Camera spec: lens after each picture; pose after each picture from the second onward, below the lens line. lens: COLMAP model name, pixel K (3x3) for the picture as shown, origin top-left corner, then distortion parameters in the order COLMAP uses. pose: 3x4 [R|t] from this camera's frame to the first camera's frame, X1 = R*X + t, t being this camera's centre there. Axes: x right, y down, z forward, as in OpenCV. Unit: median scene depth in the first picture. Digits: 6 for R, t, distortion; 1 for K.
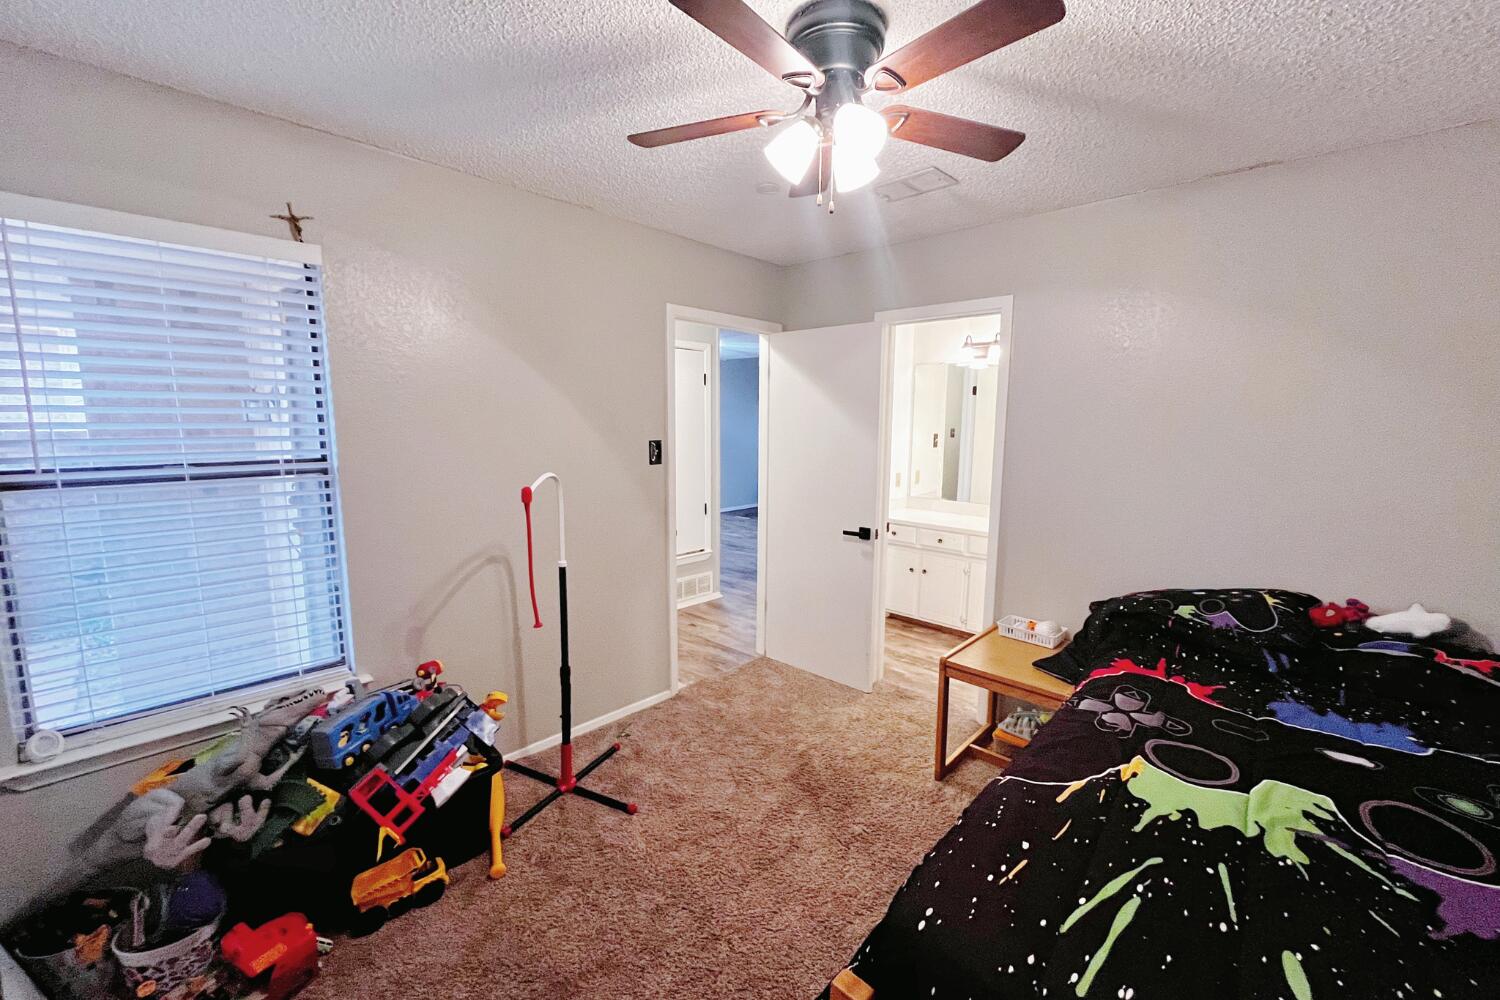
lens RADIAL K [[610.1, 0, 750.8], [0, 610.1, 495.3], [0, 0, 1]] dist [-0.000672, -0.000007]
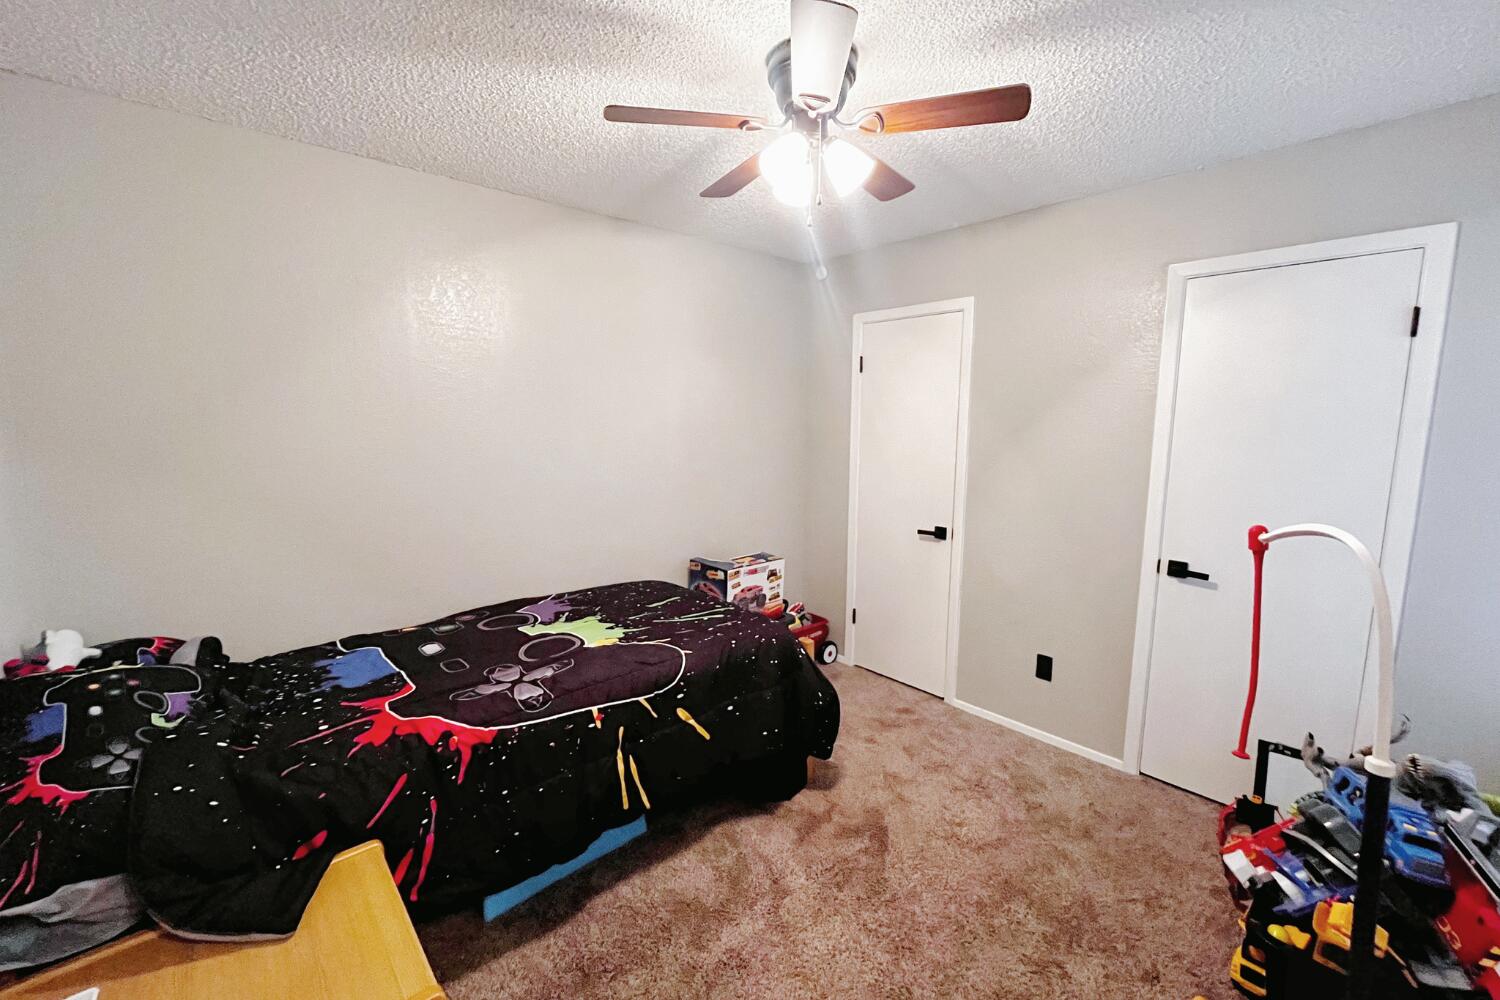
lens RADIAL K [[601.9, 0, 742.7], [0, 601.9, 505.4], [0, 0, 1]] dist [0.000520, -0.000013]
pose [[-0.996512, -0.017821, 0.081521, 0.179329], [0.003916, 0.965866, 0.259011, -0.278630], [-0.083355, 0.258427, -0.962428, 2.484199]]
